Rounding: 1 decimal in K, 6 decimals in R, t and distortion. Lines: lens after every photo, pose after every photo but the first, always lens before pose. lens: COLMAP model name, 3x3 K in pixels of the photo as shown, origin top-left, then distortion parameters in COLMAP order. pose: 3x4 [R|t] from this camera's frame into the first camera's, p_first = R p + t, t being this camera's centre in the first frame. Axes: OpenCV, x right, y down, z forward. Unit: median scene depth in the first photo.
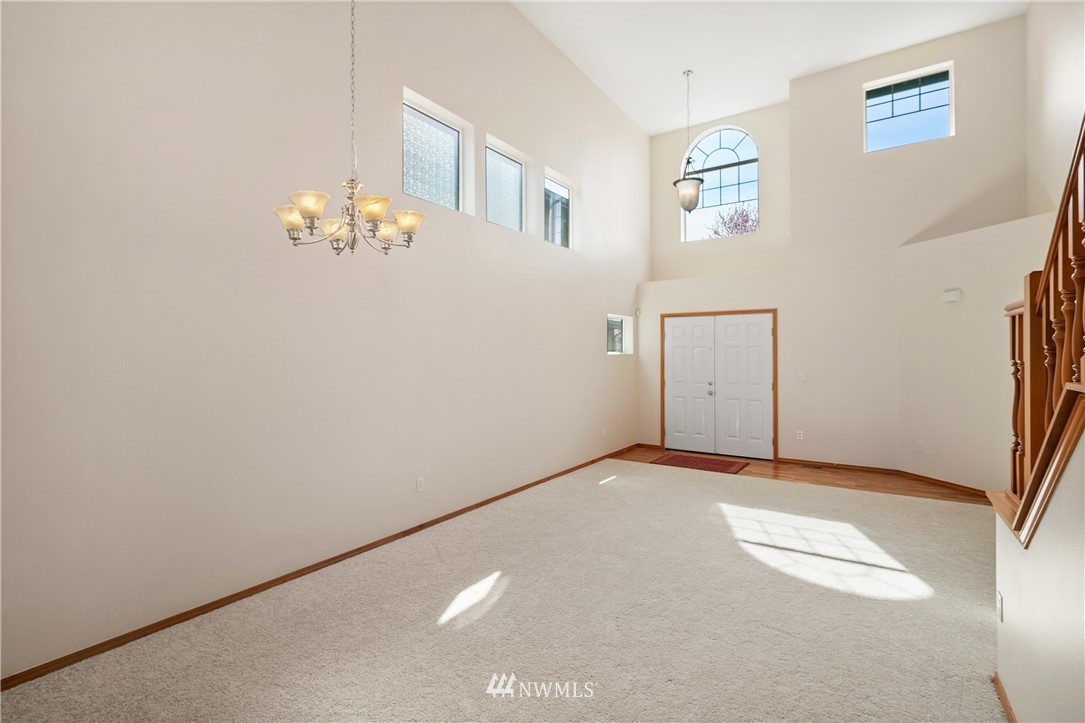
lens RADIAL K [[503.4, 0, 537.5], [0, 503.4, 352.8], [0, 0, 1]] dist [0.001231, 0.000318]
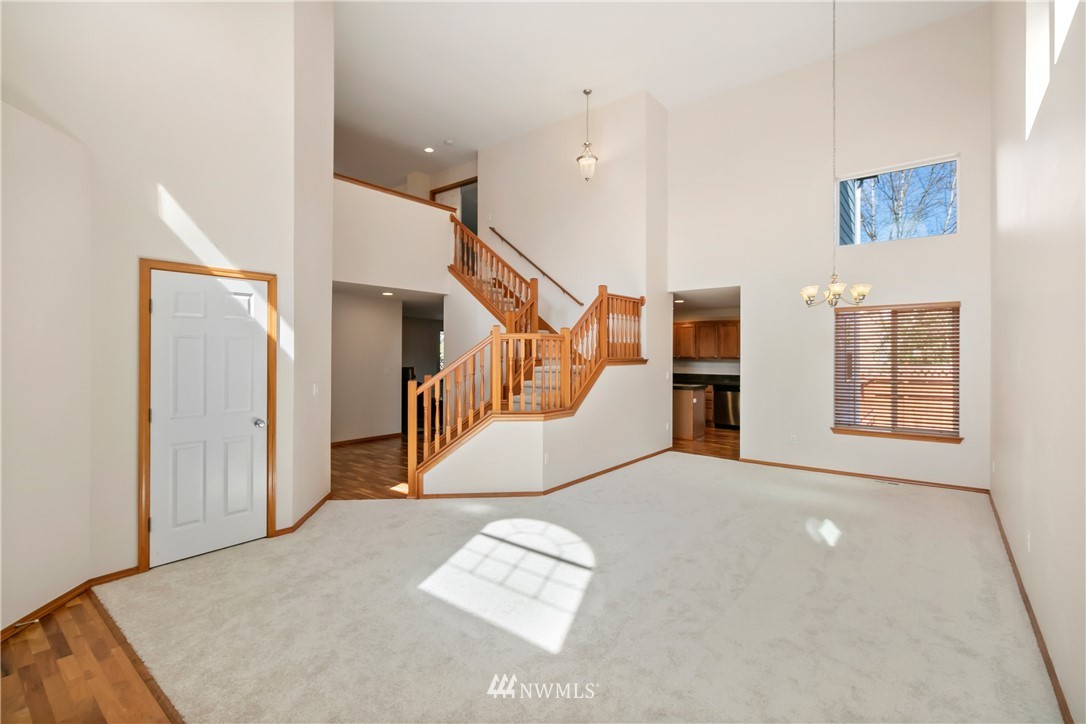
lens RADIAL K [[503.8, 0, 527.4], [0, 503.8, 350.6], [0, 0, 1]] dist [0.001231, 0.000318]
pose [[-0.994351, -0.001649, 0.106130, 0.275304], [-0.002418, 0.999972, -0.007122, -0.000688], [-0.106115, -0.007338, -0.994327, 1.236752]]
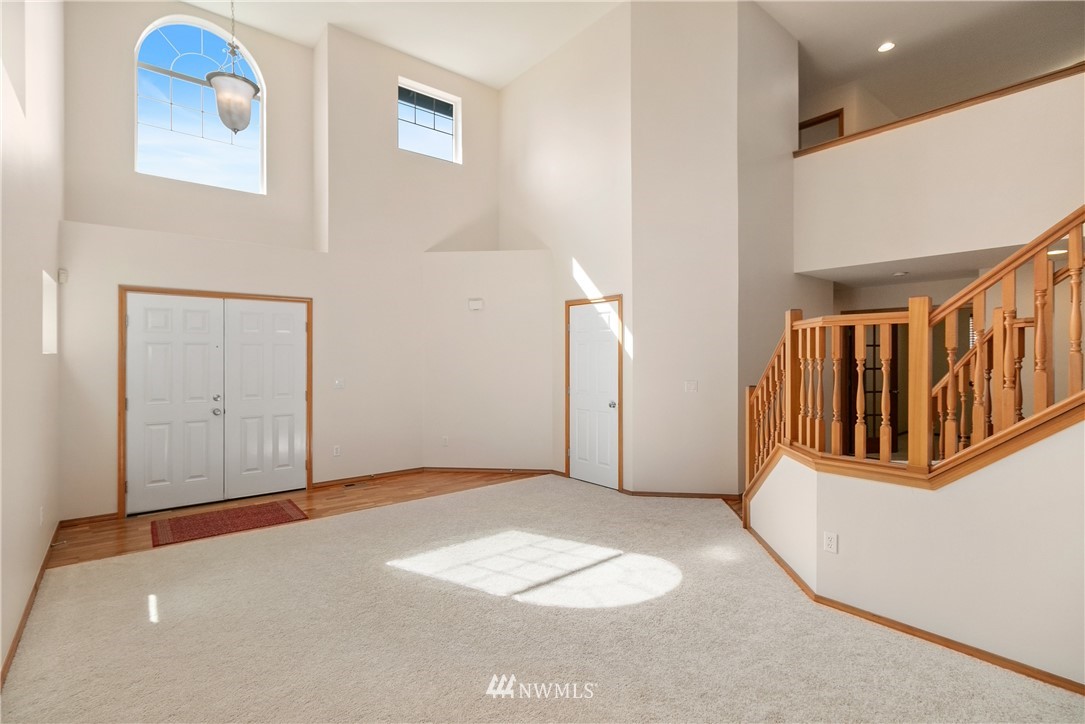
lens RADIAL K [[503.4, 0, 533.9], [0, 503.4, 357.8], [0, 0, 1]] dist [0.001231, 0.000318]
pose [[0.302961, -0.000022, 0.953003, -0.209371], [-0.004840, 0.999987, 0.001562, 0.004872], [-0.952991, -0.005086, 0.302957, 0.481194]]
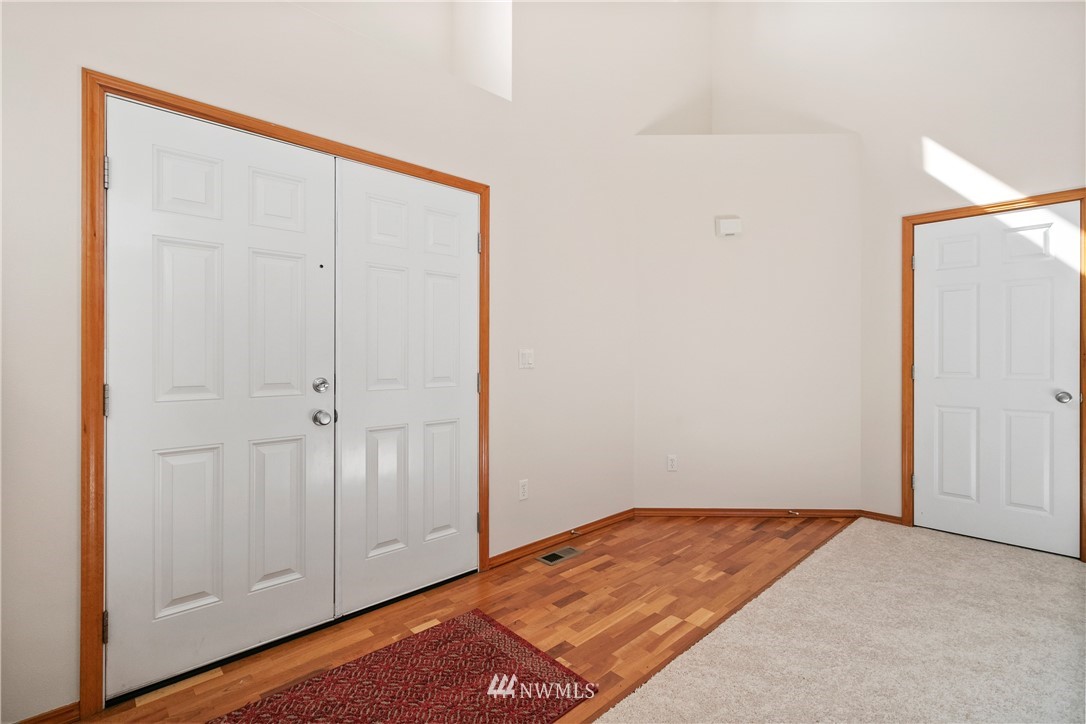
lens RADIAL K [[503.8, 0, 538.8], [0, 503.8, 355.3], [0, 0, 1]] dist [0.001231, 0.000318]
pose [[0.227568, -0.000603, 0.973762, 0.110154], [-0.005911, 0.999981, 0.002001, 0.051835], [-0.973744, -0.006211, 0.227560, 0.997447]]
